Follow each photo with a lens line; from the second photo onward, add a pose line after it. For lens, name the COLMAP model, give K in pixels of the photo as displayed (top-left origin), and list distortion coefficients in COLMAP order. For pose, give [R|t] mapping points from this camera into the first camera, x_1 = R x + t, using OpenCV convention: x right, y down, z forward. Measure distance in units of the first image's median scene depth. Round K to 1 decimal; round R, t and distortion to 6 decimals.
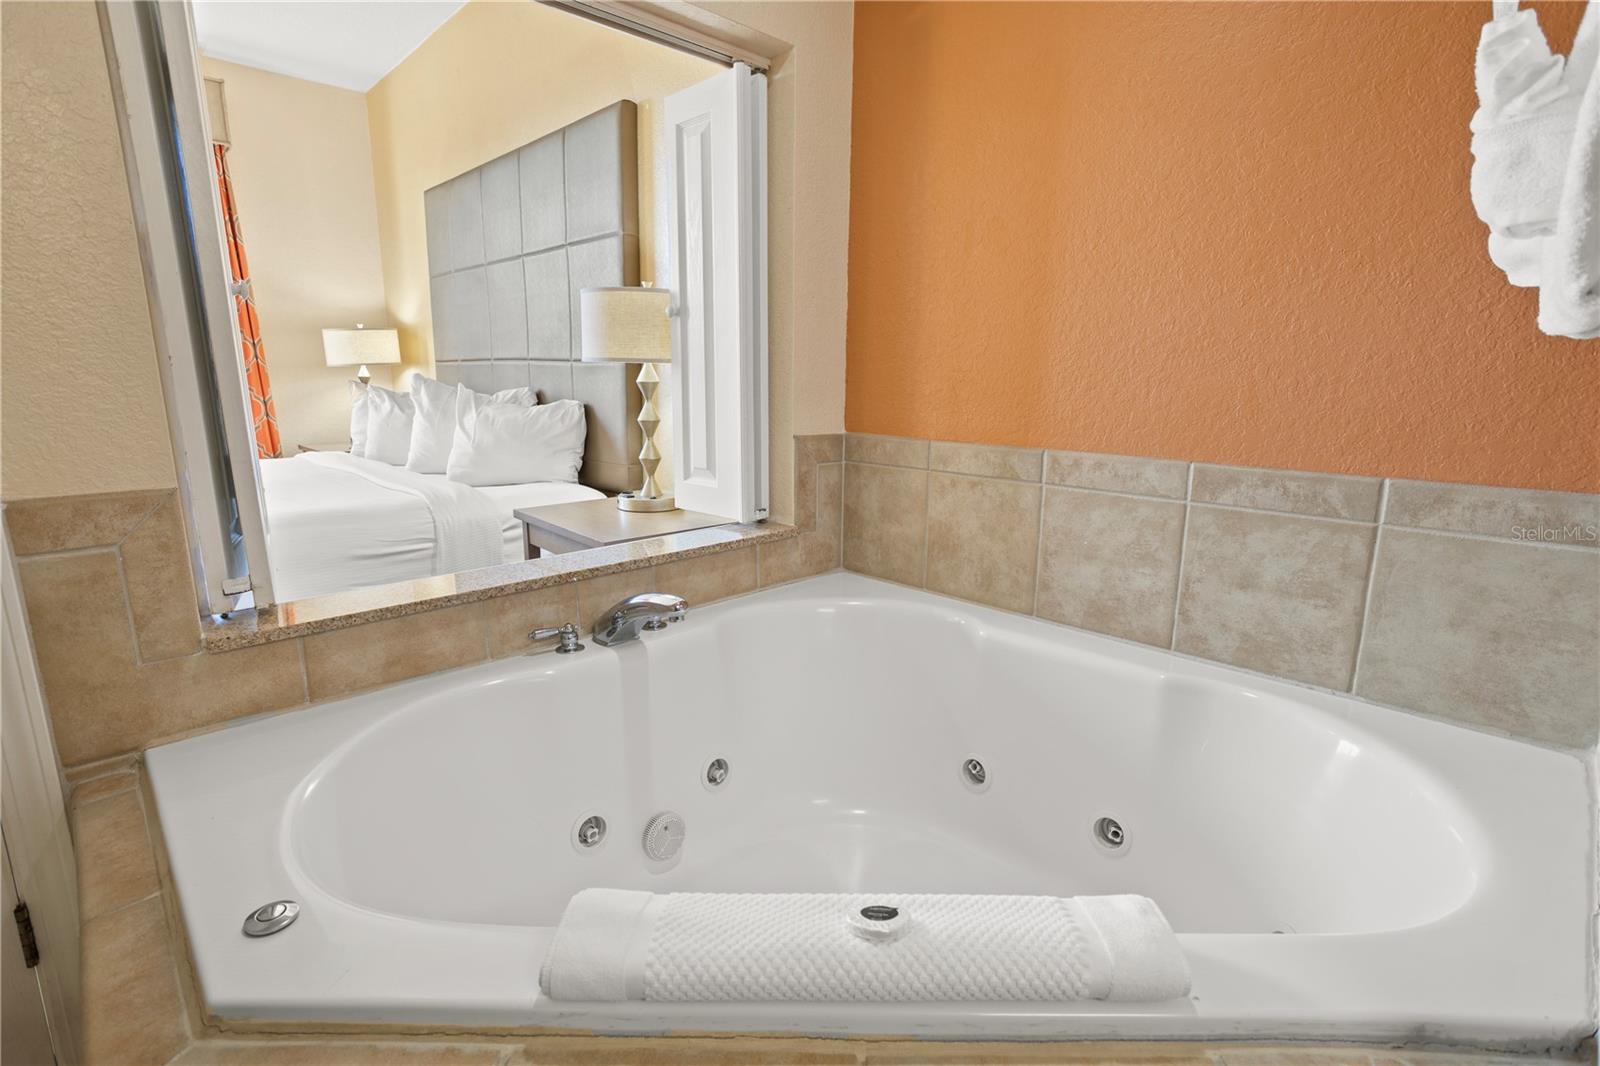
lens RADIAL K [[772.3, 0, 806.1], [0, 772.3, 523.6], [0, 0, 1]] dist [-0.048736, 0.027030]
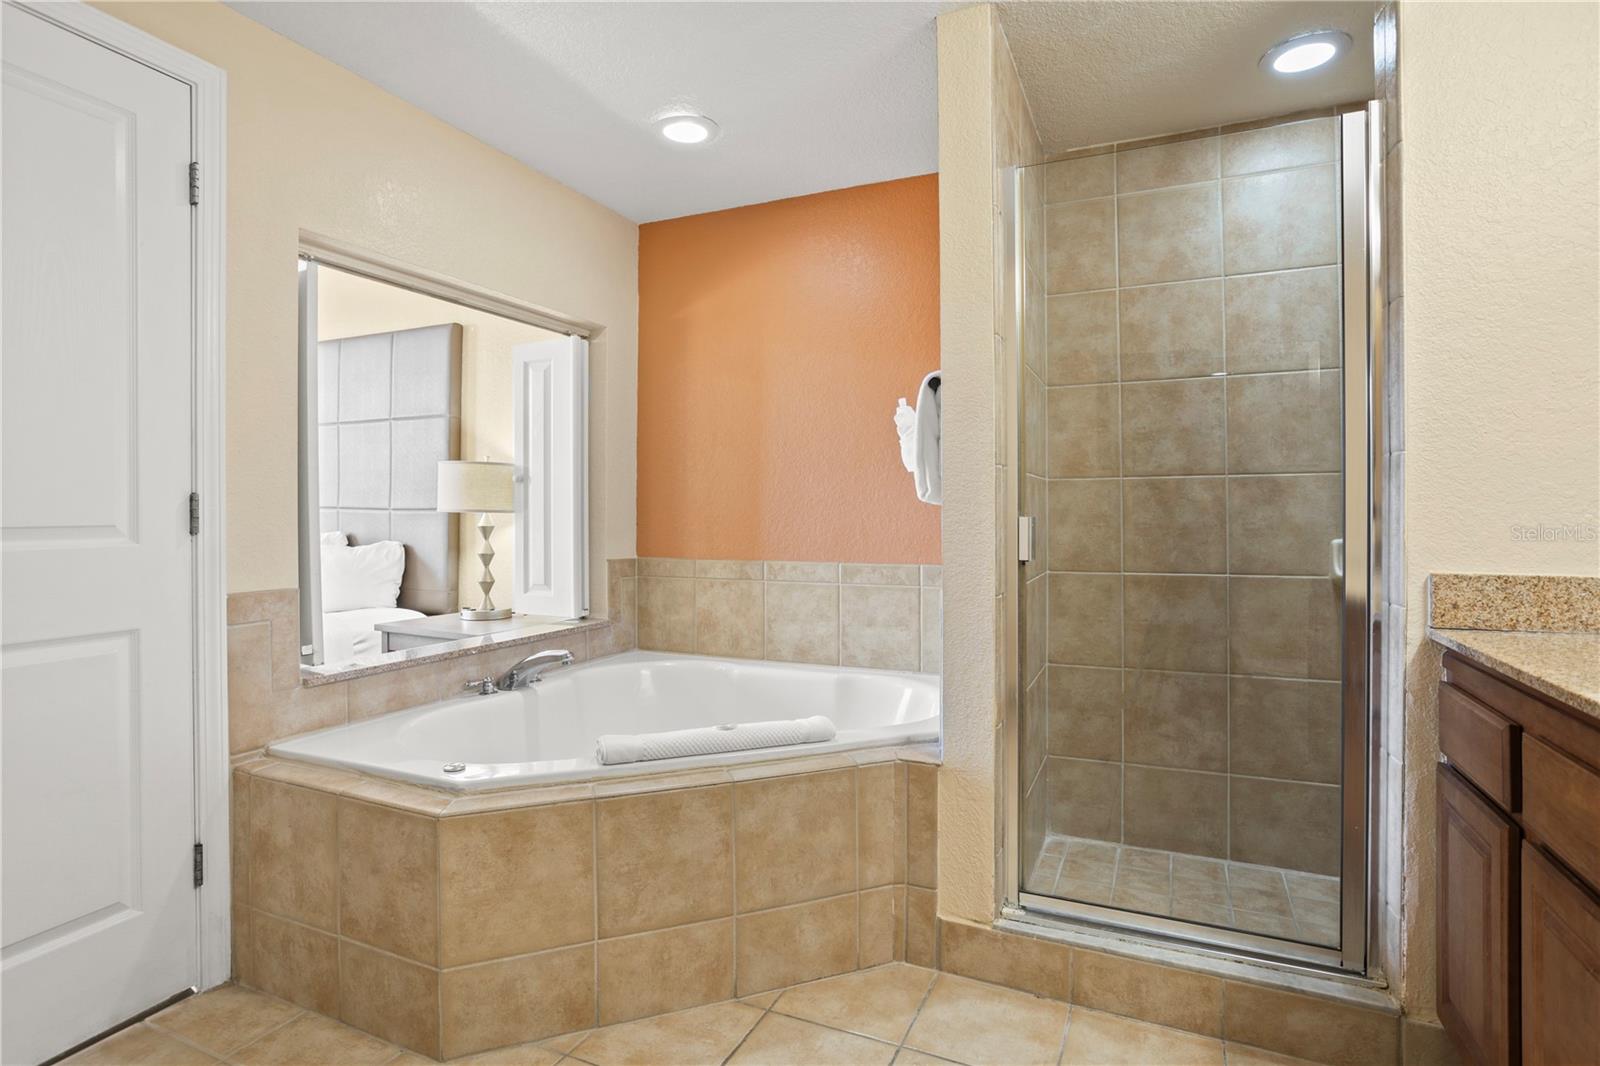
lens RADIAL K [[798.4, 0, 801.5], [0, 798.4, 510.5], [0, 0, 1]] dist [-0.027709, 0.000997]
pose [[0.933439, -0.006245, 0.358681, -0.224416], [0.076319, 0.980417, -0.181543, 0.108931], [-0.350524, 0.196833, 0.915636, -0.612277]]
